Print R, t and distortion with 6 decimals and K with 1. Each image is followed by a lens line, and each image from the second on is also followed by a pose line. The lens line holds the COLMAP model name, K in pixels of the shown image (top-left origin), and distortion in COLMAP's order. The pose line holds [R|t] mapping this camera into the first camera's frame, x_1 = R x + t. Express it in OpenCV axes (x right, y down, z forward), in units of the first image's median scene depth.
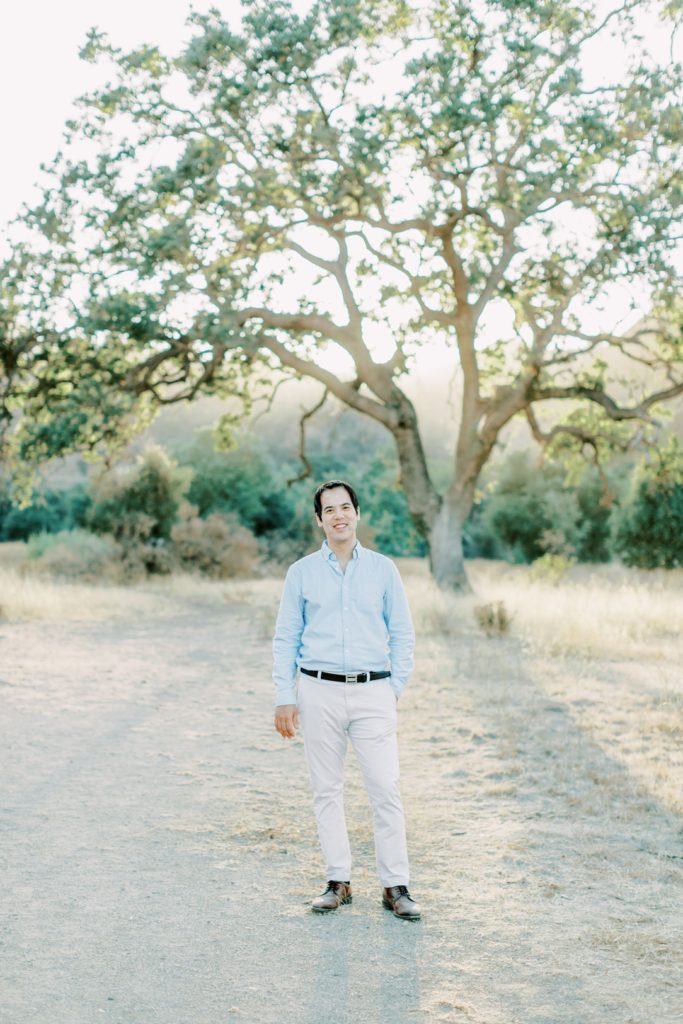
lens RADIAL K [[1520.2, 0, 338.4], [0, 1520.2, 515.8], [0, 0, 1]] dist [0.038431, 0.000000]
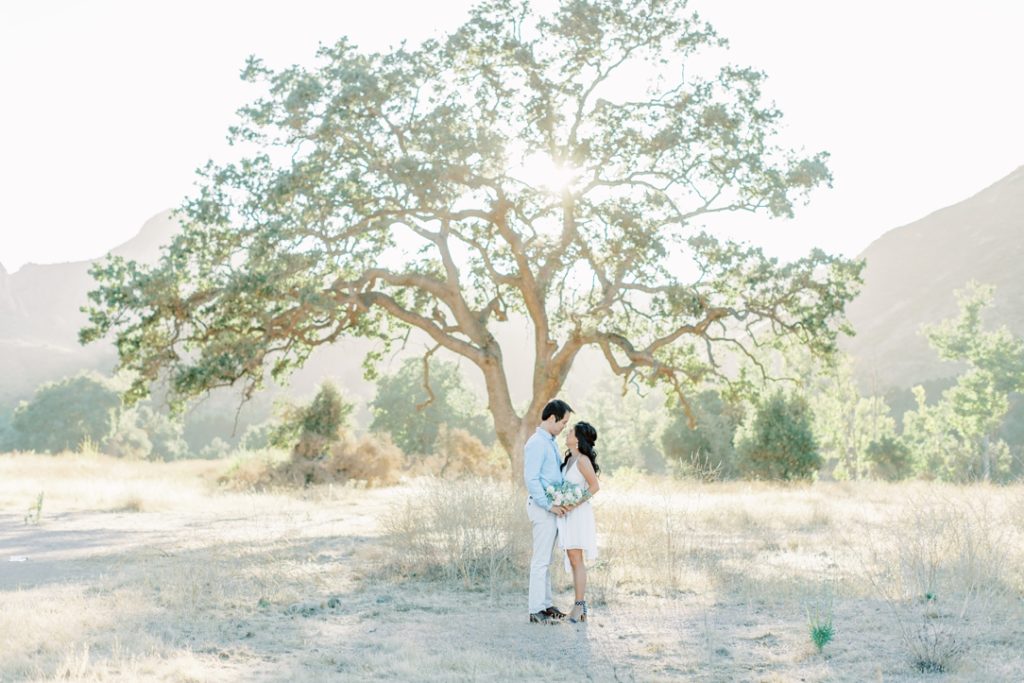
lens RADIAL K [[1520.2, 0, 502.8], [0, 1520.2, 324.5], [0, 0, 1]] dist [0.038431, 0.000000]
pose [[0.997877, -0.006837, -0.064765, 0.131866], [0.002099, 0.997333, -0.072949, 0.000844], [0.065091, 0.072658, 0.995231, -0.247032]]
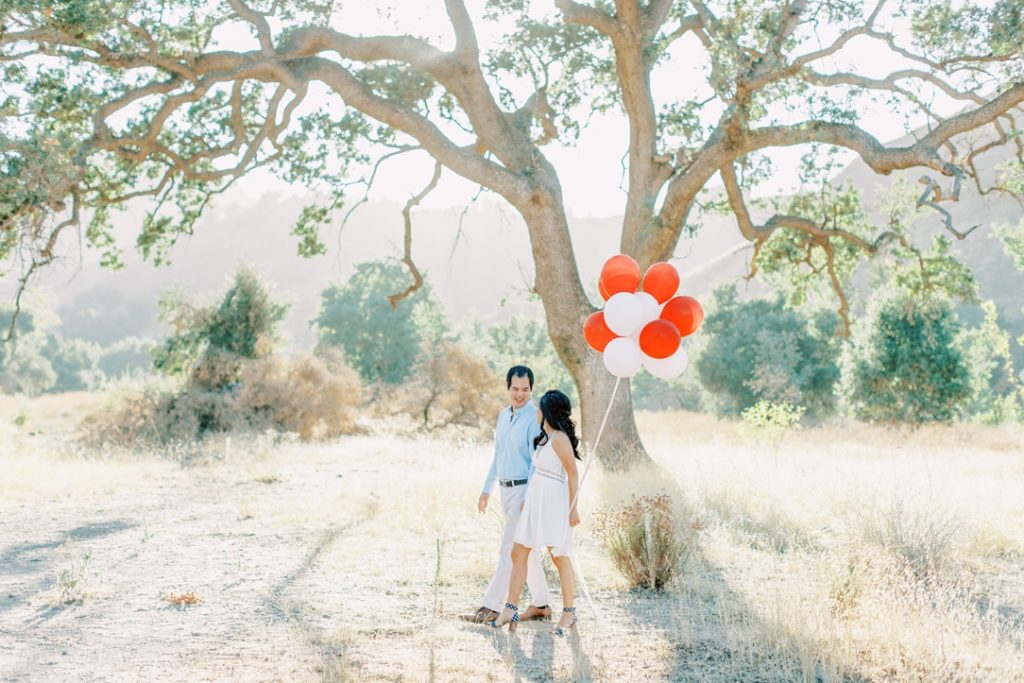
lens RADIAL K [[1520.2, 0, 504.5], [0, 1520.2, 315.7], [0, 0, 1]] dist [0.038431, 0.000000]
pose [[0.999584, -0.003386, -0.028636, 0.045313], [0.002385, 0.999387, -0.034938, 0.011507], [0.028737, 0.034855, 0.998979, 0.343380]]
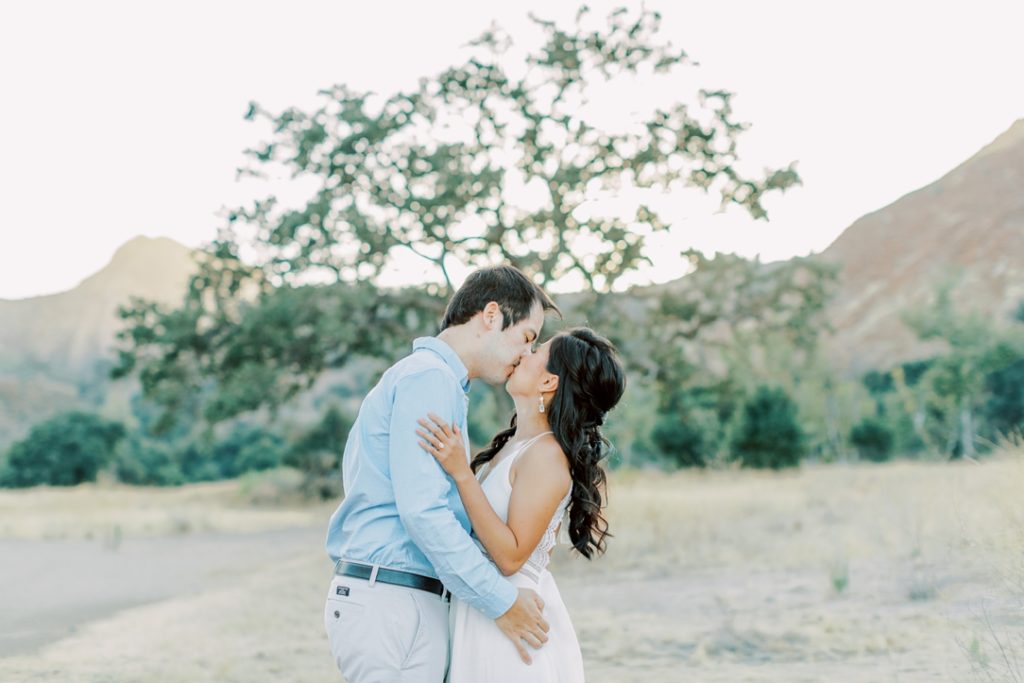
lens RADIAL K [[1520.2, 0, 513.4], [0, 1520.2, 324.4], [0, 0, 1]] dist [0.038431, 0.000000]
pose [[0.996887, -0.066449, -0.042447, 0.115674], [0.063134, 0.995171, -0.075162, -0.002714], [0.047237, 0.072248, 0.996268, -0.325151]]
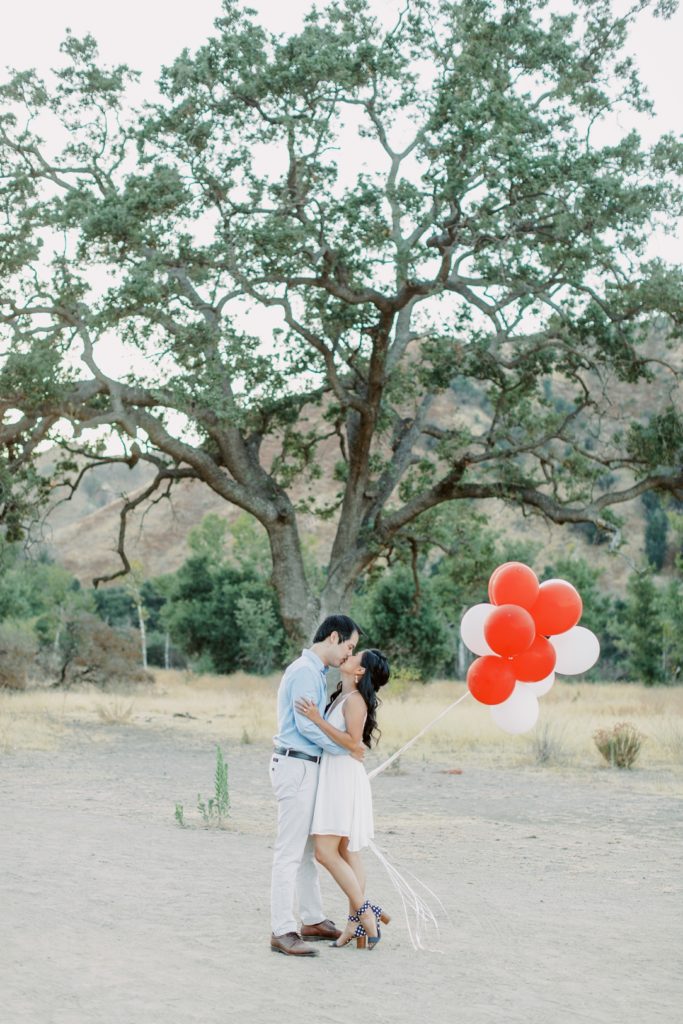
lens RADIAL K [[1520.2, 0, 347.4], [0, 1520.2, 523.5], [0, 0, 1]] dist [0.038431, 0.000000]
pose [[0.953180, 0.034504, 0.300428, -0.184208], [-0.015119, 0.997664, -0.066613, 0.001373], [-0.302024, 0.058952, 0.951476, 0.132970]]
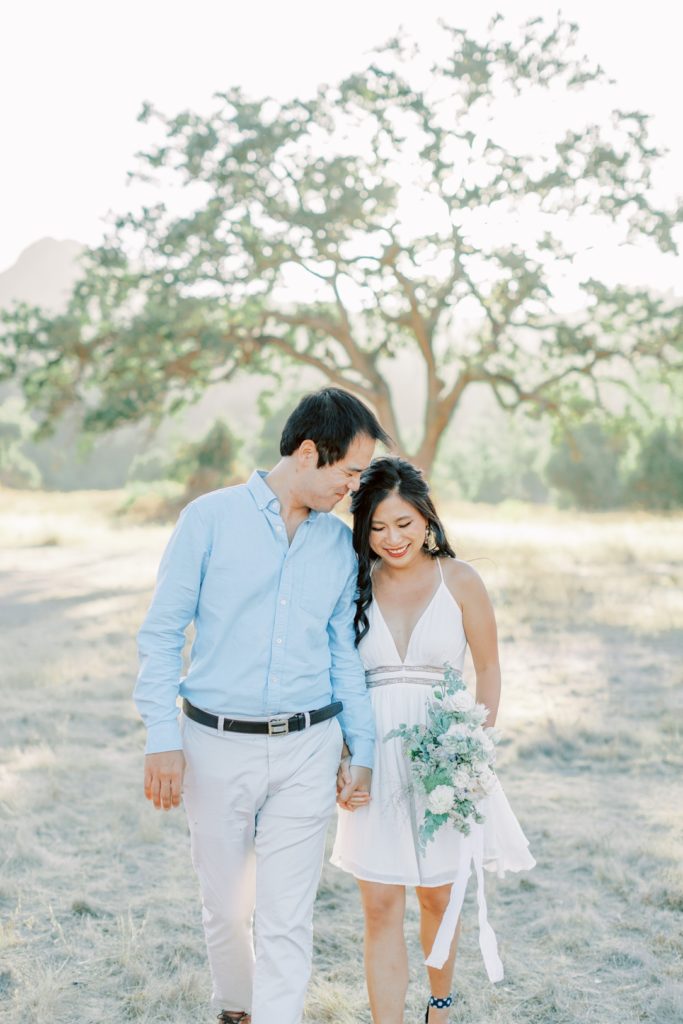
lens RADIAL K [[1520.2, 0, 329.6], [0, 1520.2, 511.4], [0, 0, 1]] dist [0.038431, 0.000000]
pose [[0.994955, -0.002821, -0.100278, 0.126048], [0.006079, 0.999463, 0.032206, -0.007157], [0.100134, -0.032653, 0.994438, -0.295471]]
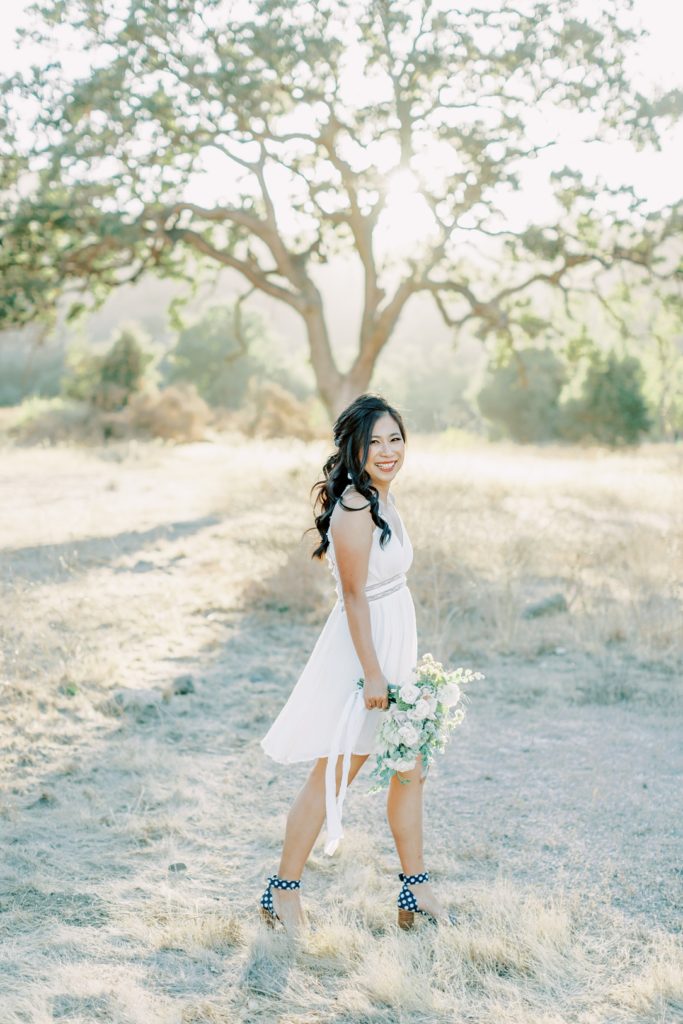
lens RADIAL K [[1520.2, 0, 333.3], [0, 1520.2, 535.2], [0, 0, 1]] dist [0.038431, 0.000000]
pose [[0.998908, 0.024527, -0.039773, 0.105478], [-0.020623, 0.995192, 0.095747, -0.002249], [0.041930, -0.094823, 0.994611, -0.133768]]
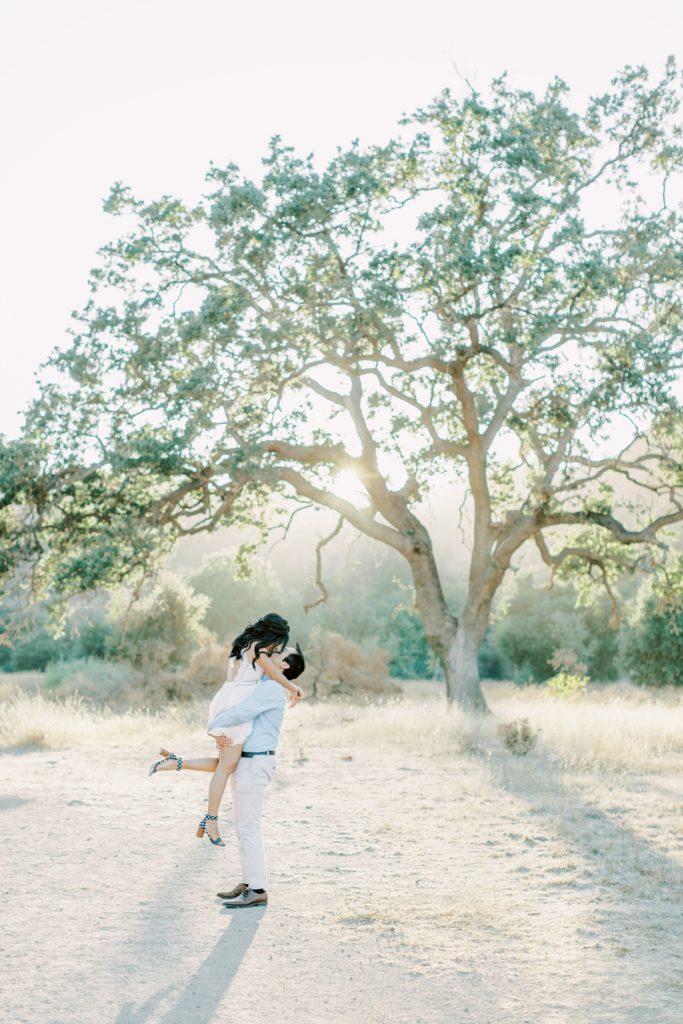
lens RADIAL K [[1520.2, 0, 338.9], [0, 1520.2, 507.2], [0, 0, 1]] dist [0.038431, 0.000000]
pose [[0.999839, -0.017918, 0.000776, -0.011463], [0.017918, 0.996131, -0.086039, -0.001158], [0.000768, 0.086039, 0.996291, -0.035008]]
